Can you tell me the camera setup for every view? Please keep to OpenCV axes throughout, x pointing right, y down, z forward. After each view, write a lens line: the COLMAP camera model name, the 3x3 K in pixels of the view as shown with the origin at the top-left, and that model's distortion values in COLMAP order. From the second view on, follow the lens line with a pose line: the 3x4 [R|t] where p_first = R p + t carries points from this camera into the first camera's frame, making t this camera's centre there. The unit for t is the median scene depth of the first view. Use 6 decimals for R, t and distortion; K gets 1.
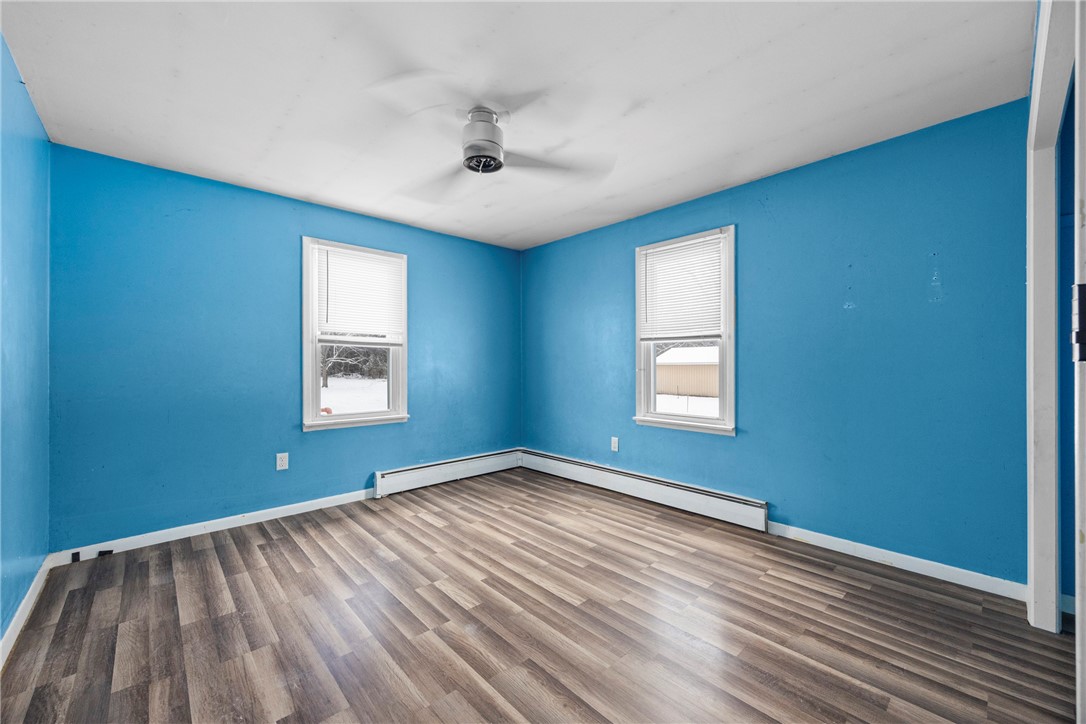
lens RADIAL K [[415.2, 0, 538.4], [0, 415.2, 362.4], [0, 0, 1]] dist [-0.002947, 0.000633]
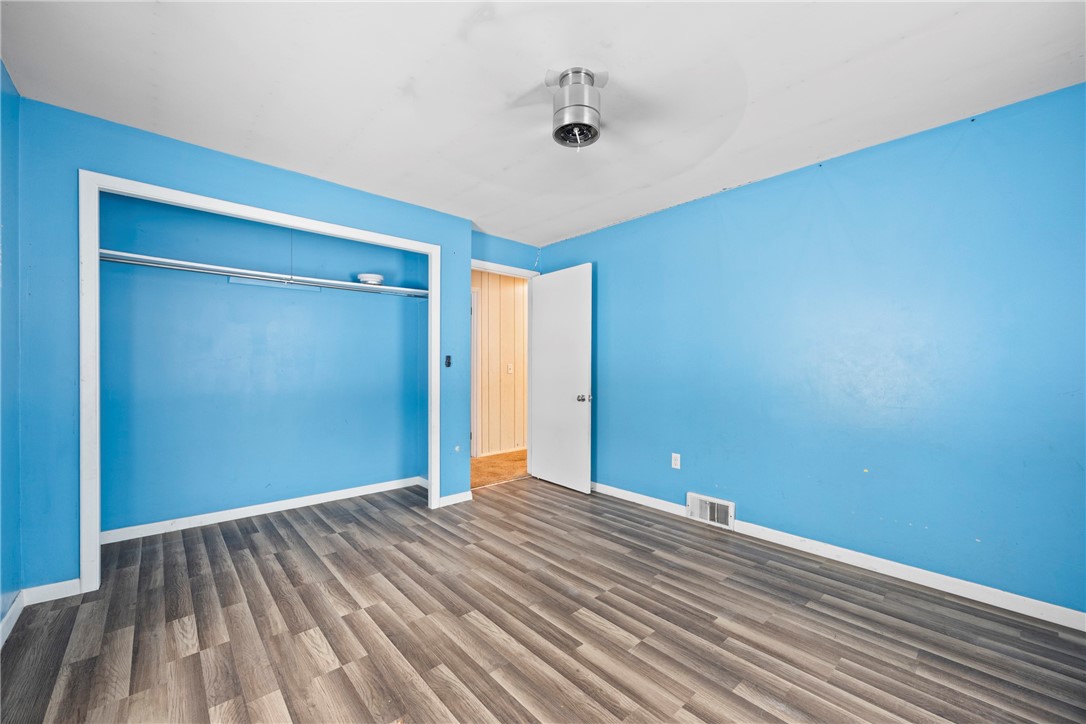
lens RADIAL K [[415.2, 0, 544.0], [0, 415.2, 363.5], [0, 0, 1]] dist [-0.002947, 0.000633]
pose [[-0.999998, -0.000263, 0.002125, -0.073722], [-0.000280, 0.999969, -0.007842, 0.001462], [-0.002123, -0.007842, -0.999967, 1.976024]]
